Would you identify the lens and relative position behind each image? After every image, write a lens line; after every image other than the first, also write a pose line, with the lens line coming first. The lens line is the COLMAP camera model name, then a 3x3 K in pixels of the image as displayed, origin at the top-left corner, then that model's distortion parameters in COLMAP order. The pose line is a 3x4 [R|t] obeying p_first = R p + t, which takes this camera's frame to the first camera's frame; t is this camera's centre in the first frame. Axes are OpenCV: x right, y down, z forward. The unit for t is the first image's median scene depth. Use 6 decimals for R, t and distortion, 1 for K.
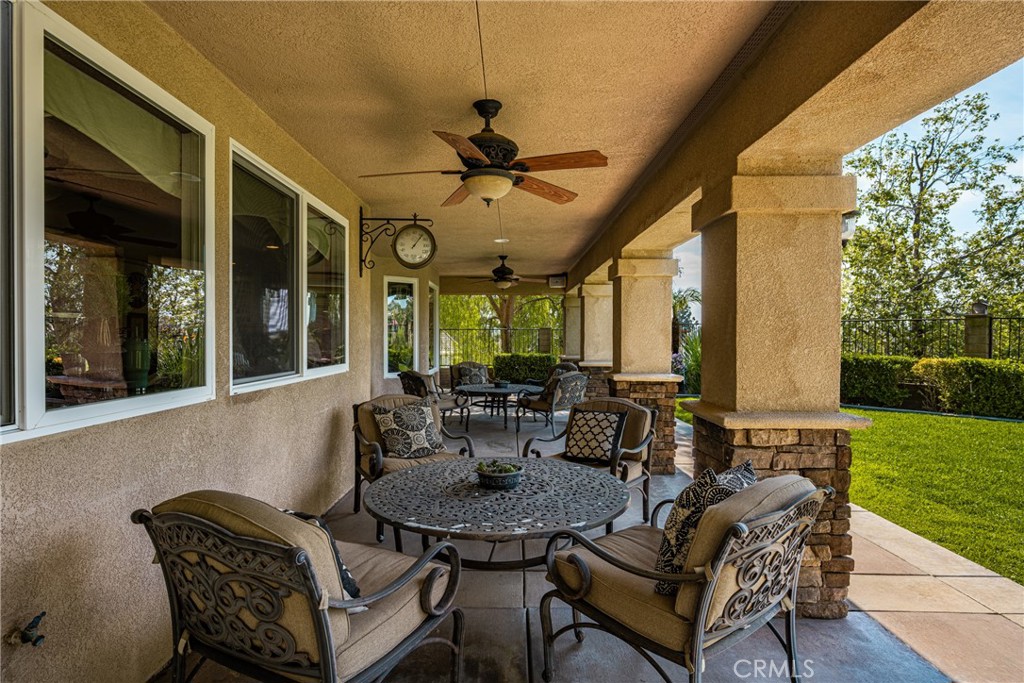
lens RADIAL K [[531.7, 0, 511.6], [0, 531.7, 339.7], [0, 0, 1]] dist [0.004653, 0.000635]
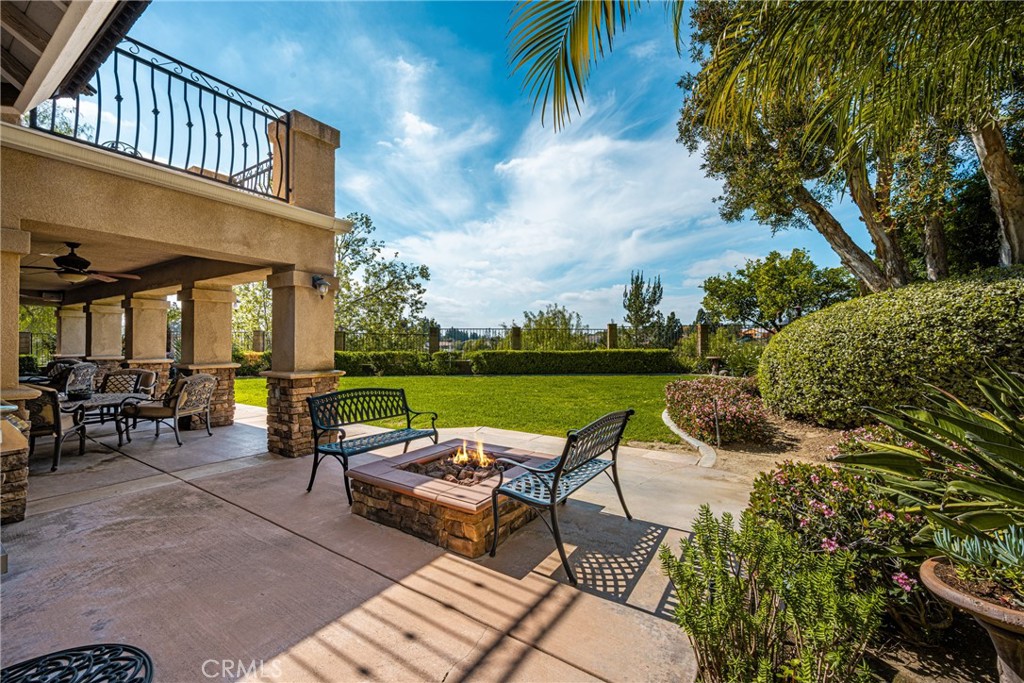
lens RADIAL K [[411.3, 0, 512.0], [0, 411.3, 340.3], [0, 0, 1]] dist [-0.000013, 0.000200]
pose [[0.542012, 0.004755, 0.840357, -0.289611], [0.002211, 0.999972, -0.007084, 0.009433], [-0.840368, 0.005697, 0.541987, -0.914957]]
